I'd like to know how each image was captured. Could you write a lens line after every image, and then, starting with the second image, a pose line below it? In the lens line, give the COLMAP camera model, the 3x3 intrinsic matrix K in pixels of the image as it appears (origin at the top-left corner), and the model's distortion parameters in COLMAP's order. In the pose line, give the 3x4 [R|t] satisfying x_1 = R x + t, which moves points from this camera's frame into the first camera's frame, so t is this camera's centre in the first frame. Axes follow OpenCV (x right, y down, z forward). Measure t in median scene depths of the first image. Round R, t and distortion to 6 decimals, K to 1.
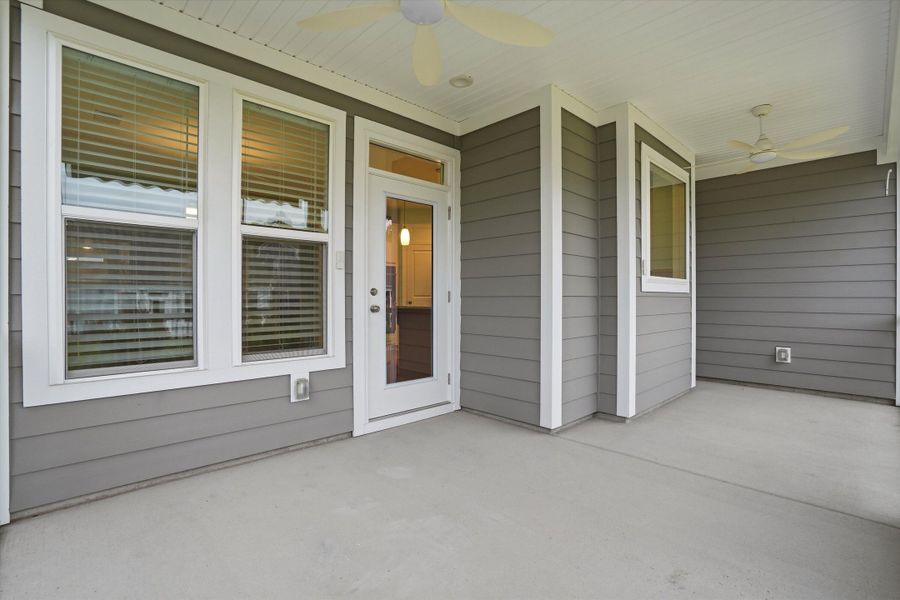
lens RADIAL K [[432.3, 0, 450.2], [0, 432.3, 295.7], [0, 0, 1]] dist [-0.042781, 0.012986]
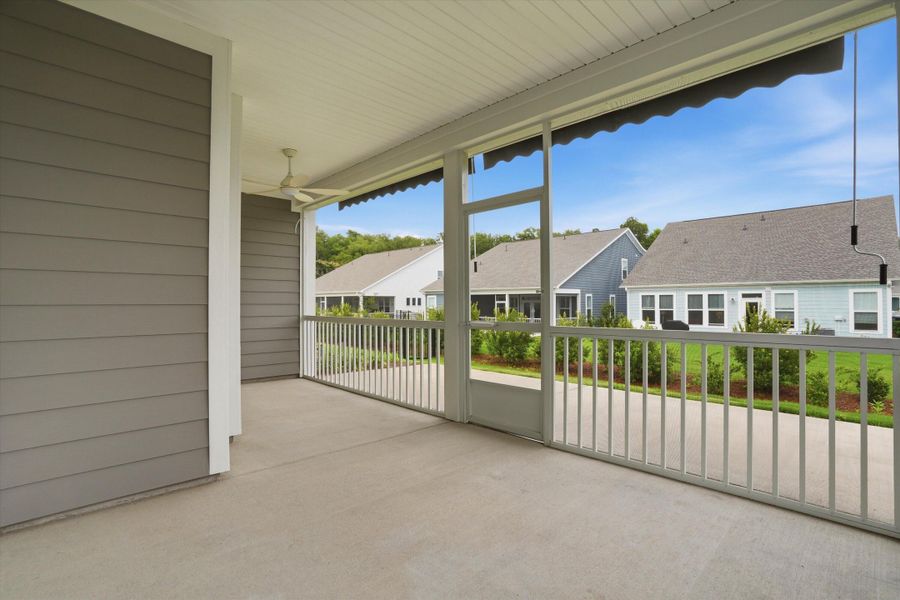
lens RADIAL K [[432.3, 0, 452.9], [0, 432.3, 295.9], [0, 0, 1]] dist [-0.042781, 0.012986]
pose [[0.023232, 0.011856, 0.999660, -0.546658], [0.015414, 0.999807, -0.012215, 0.003677], [-0.999611, 0.015693, 0.023045, 0.568020]]
